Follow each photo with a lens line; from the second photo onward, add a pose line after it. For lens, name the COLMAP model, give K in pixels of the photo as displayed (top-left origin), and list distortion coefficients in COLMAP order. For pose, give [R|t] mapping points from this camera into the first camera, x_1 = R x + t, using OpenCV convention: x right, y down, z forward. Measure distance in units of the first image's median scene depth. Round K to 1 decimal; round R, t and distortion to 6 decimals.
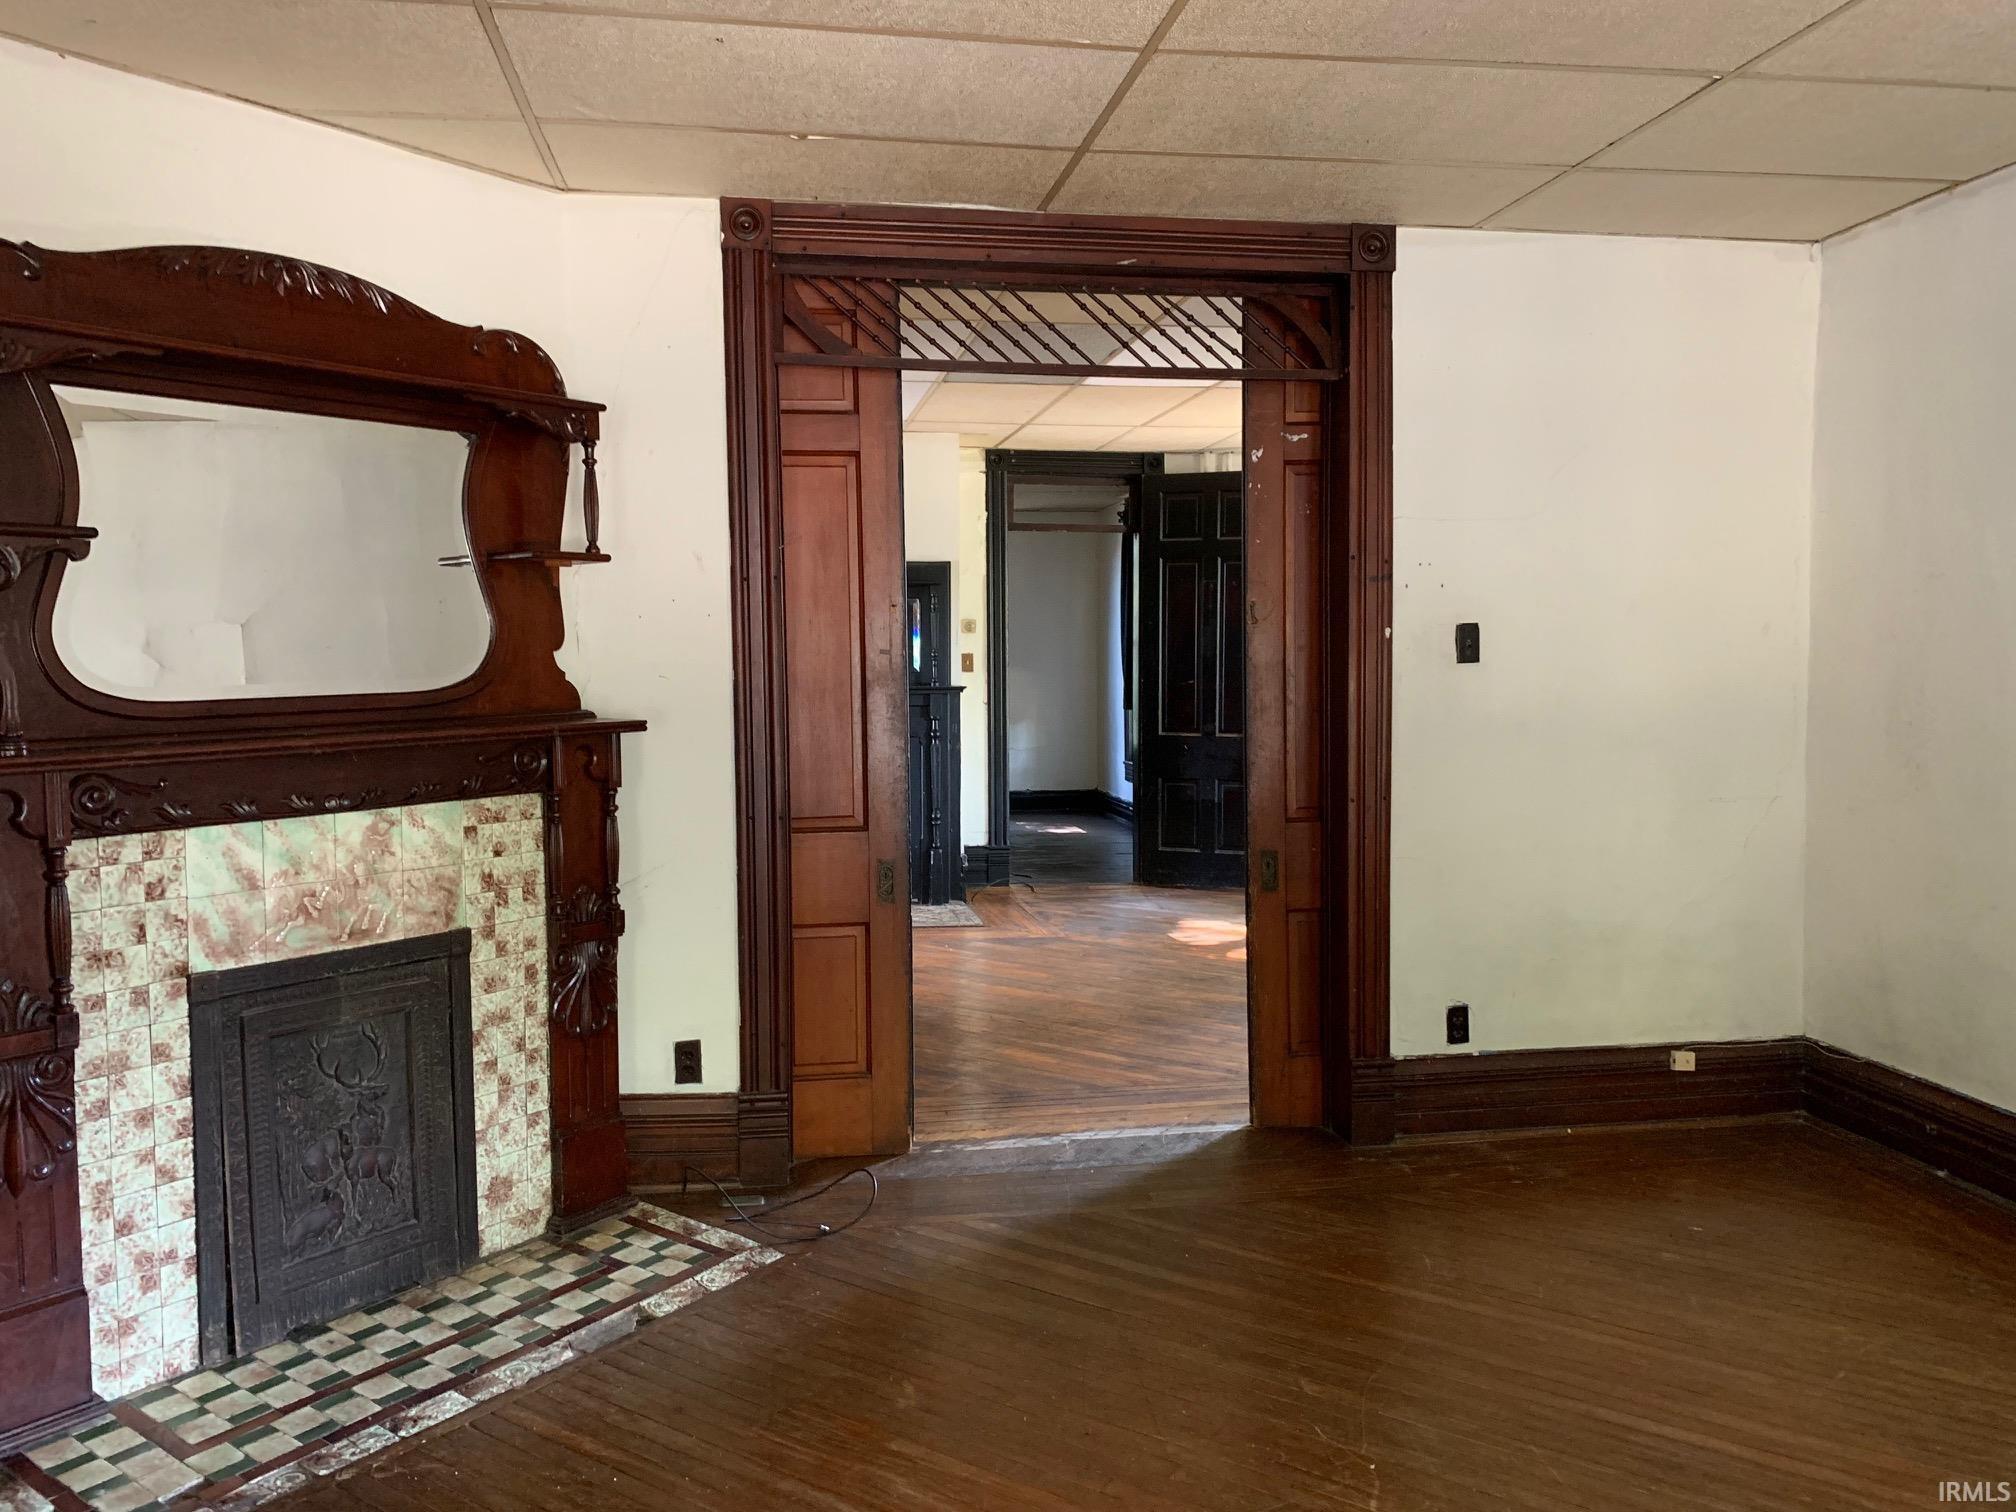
lens RADIAL K [[1523.8, 0, 1008.0], [0, 1523.8, 756.0], [0, 0, 1]] dist [-0.002999, -0.005734]
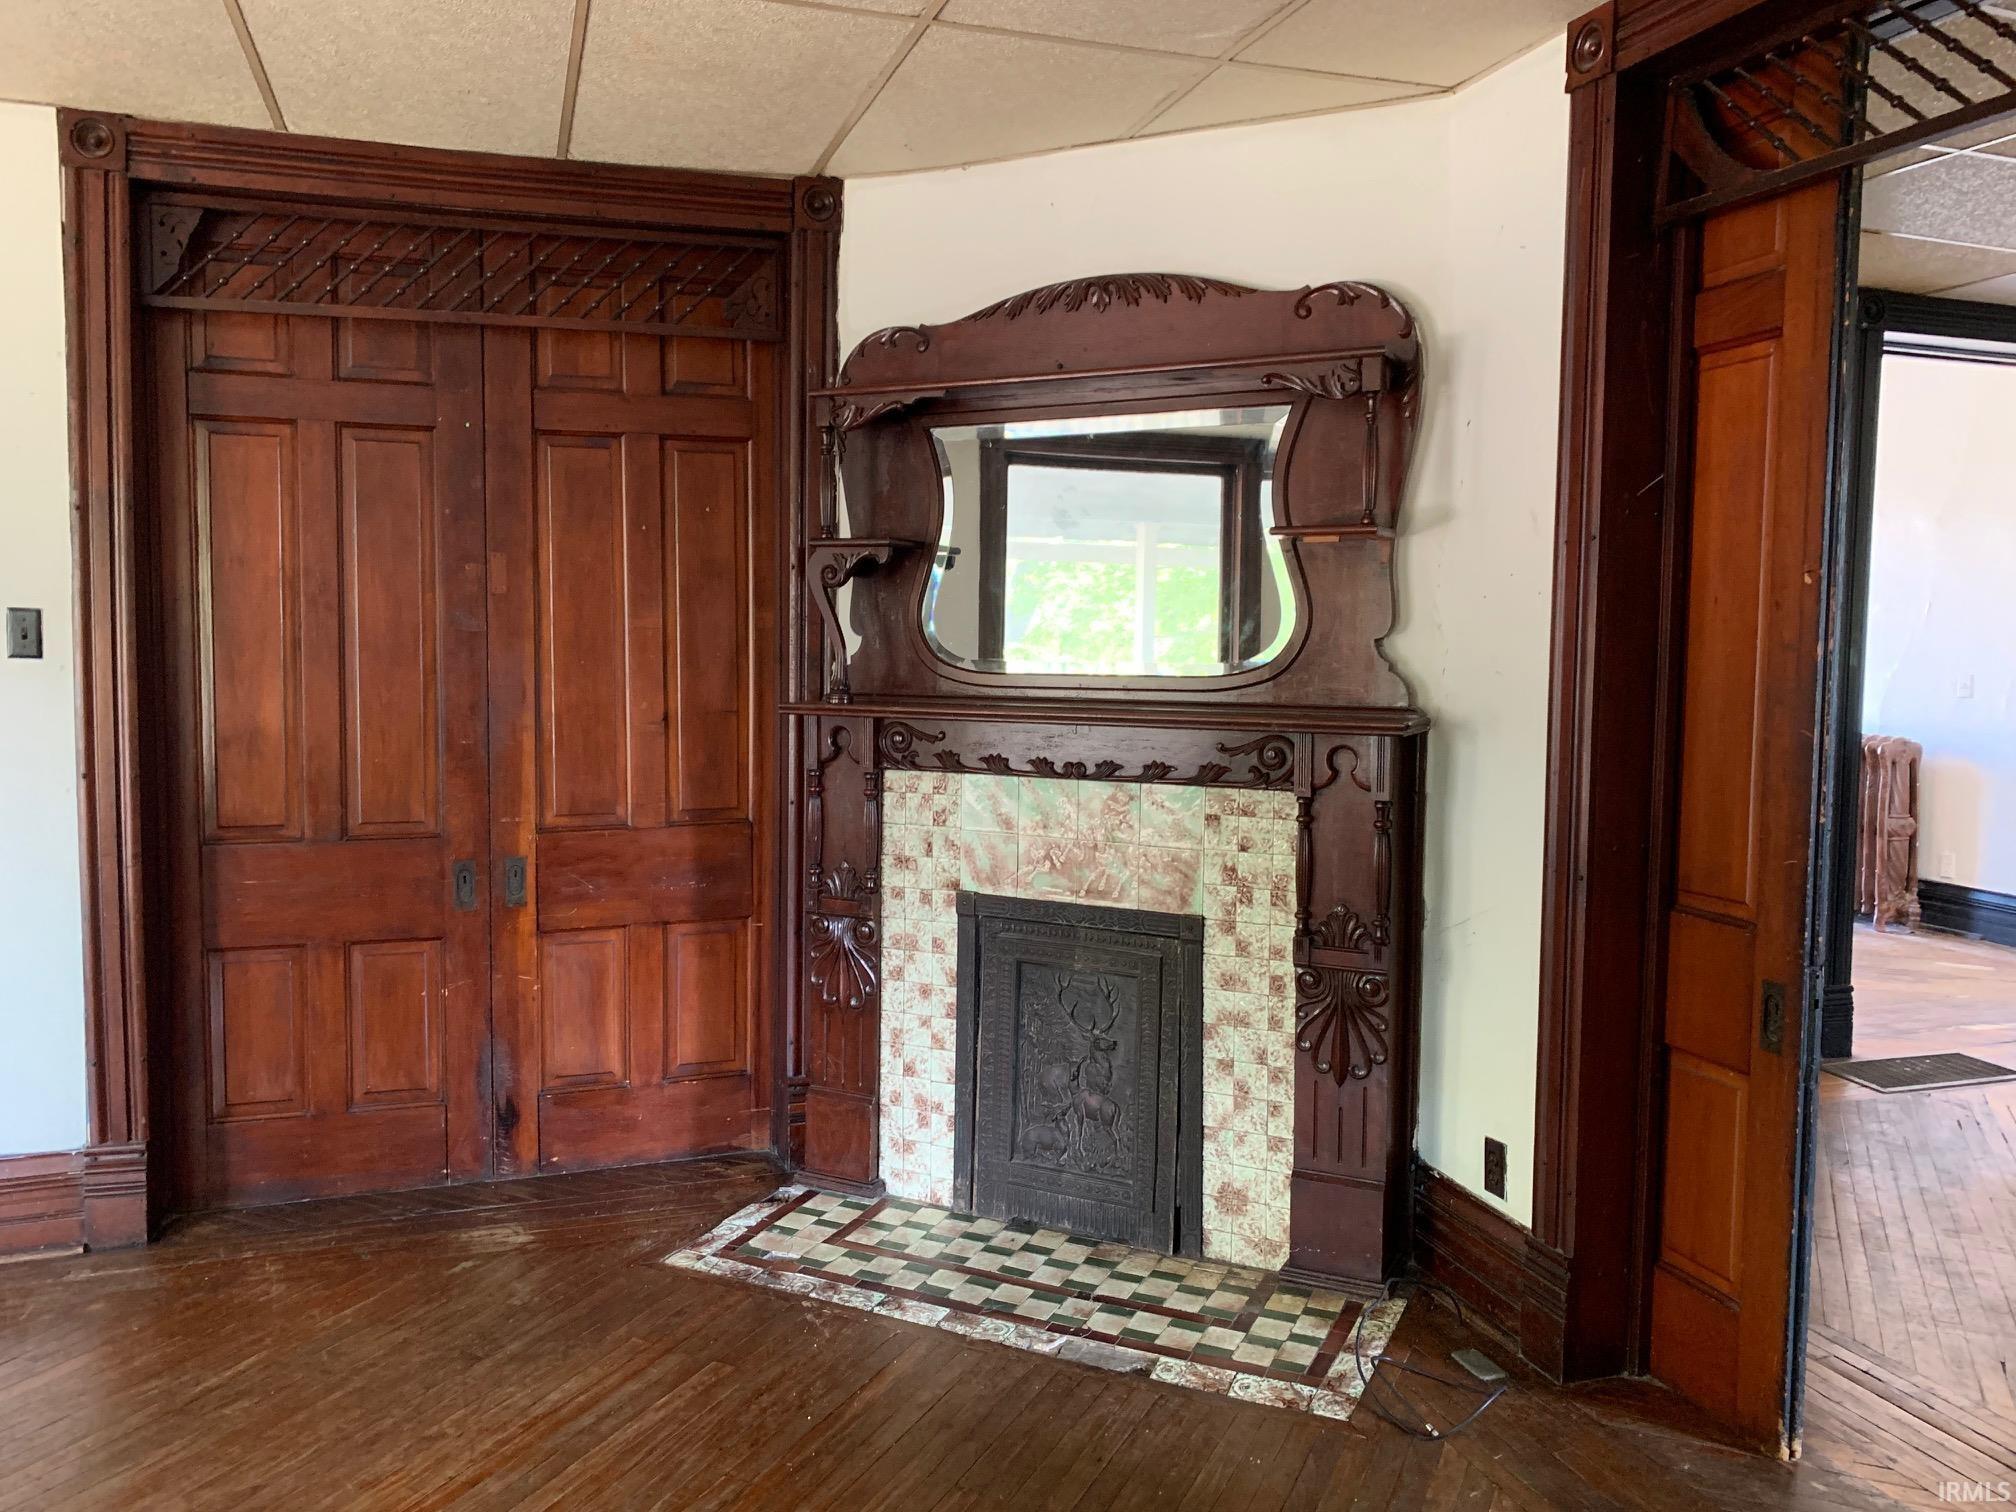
lens RADIAL K [[1525.0, 0, 1004.5], [0, 1525.0, 739.5], [0, 0, 1]] dist [0.149164, -0.484435]
pose [[0.159395, 0.081267, -0.983864, 0.614537], [-0.083067, 0.994176, 0.068661, -0.060803], [0.983714, 0.070783, 0.165217, 0.729275]]
